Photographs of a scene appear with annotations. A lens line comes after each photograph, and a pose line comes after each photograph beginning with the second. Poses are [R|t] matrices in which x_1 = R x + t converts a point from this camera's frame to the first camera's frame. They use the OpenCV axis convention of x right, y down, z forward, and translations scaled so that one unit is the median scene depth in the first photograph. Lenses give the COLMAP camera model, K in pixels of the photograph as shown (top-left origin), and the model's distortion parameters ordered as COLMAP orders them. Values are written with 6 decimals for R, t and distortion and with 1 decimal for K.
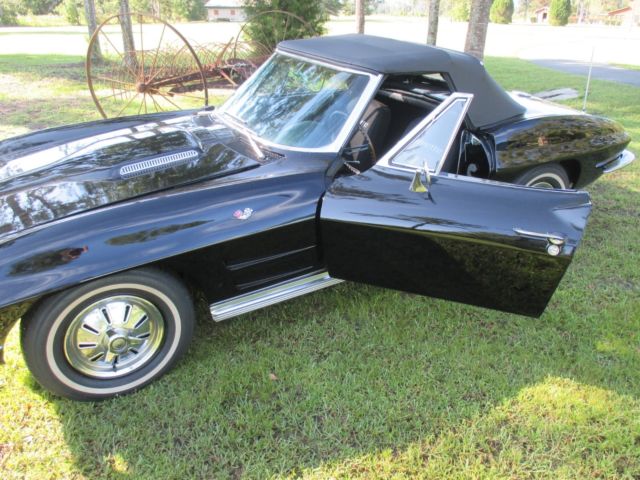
lens RADIAL K [[556.0, 0, 320.0], [0, 556.0, 240.0], [0, 0, 1]] dist [-0.042382, 0.007911]
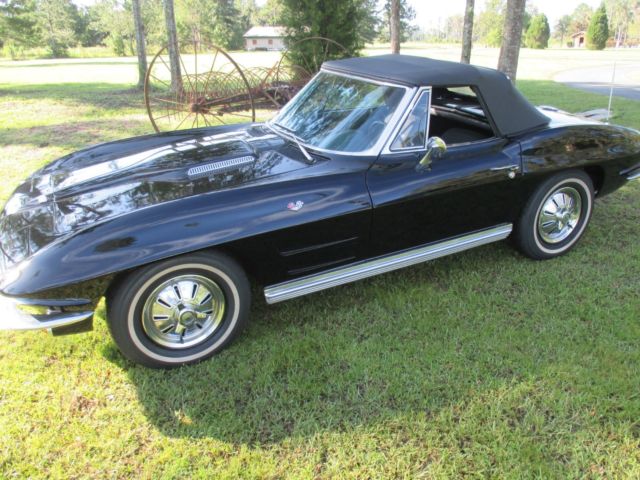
lens RADIAL K [[556.0, 0, 320.0], [0, 556.0, 240.0], [0, 0, 1]] dist [-0.042382, 0.007911]
pose [[0.998068, 0.003369, -0.062033, -0.013318], [-0.006220, 0.998930, -0.045819, 0.063258], [0.061812, 0.046116, 0.997022, -0.117670]]
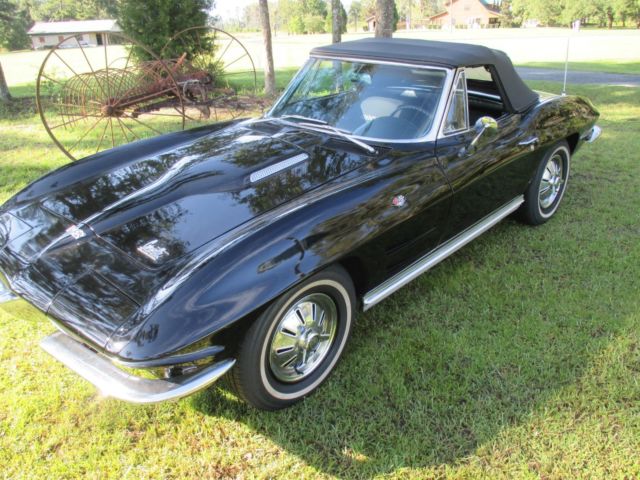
lens RADIAL K [[556.0, 0, 320.0], [0, 556.0, 240.0], [0, 0, 1]] dist [-0.042382, 0.007911]
pose [[0.956569, -0.144107, 0.253393, -0.470708], [0.150854, 0.988529, -0.007292, 0.009755], [-0.249436, 0.045201, 0.967336, 0.006767]]
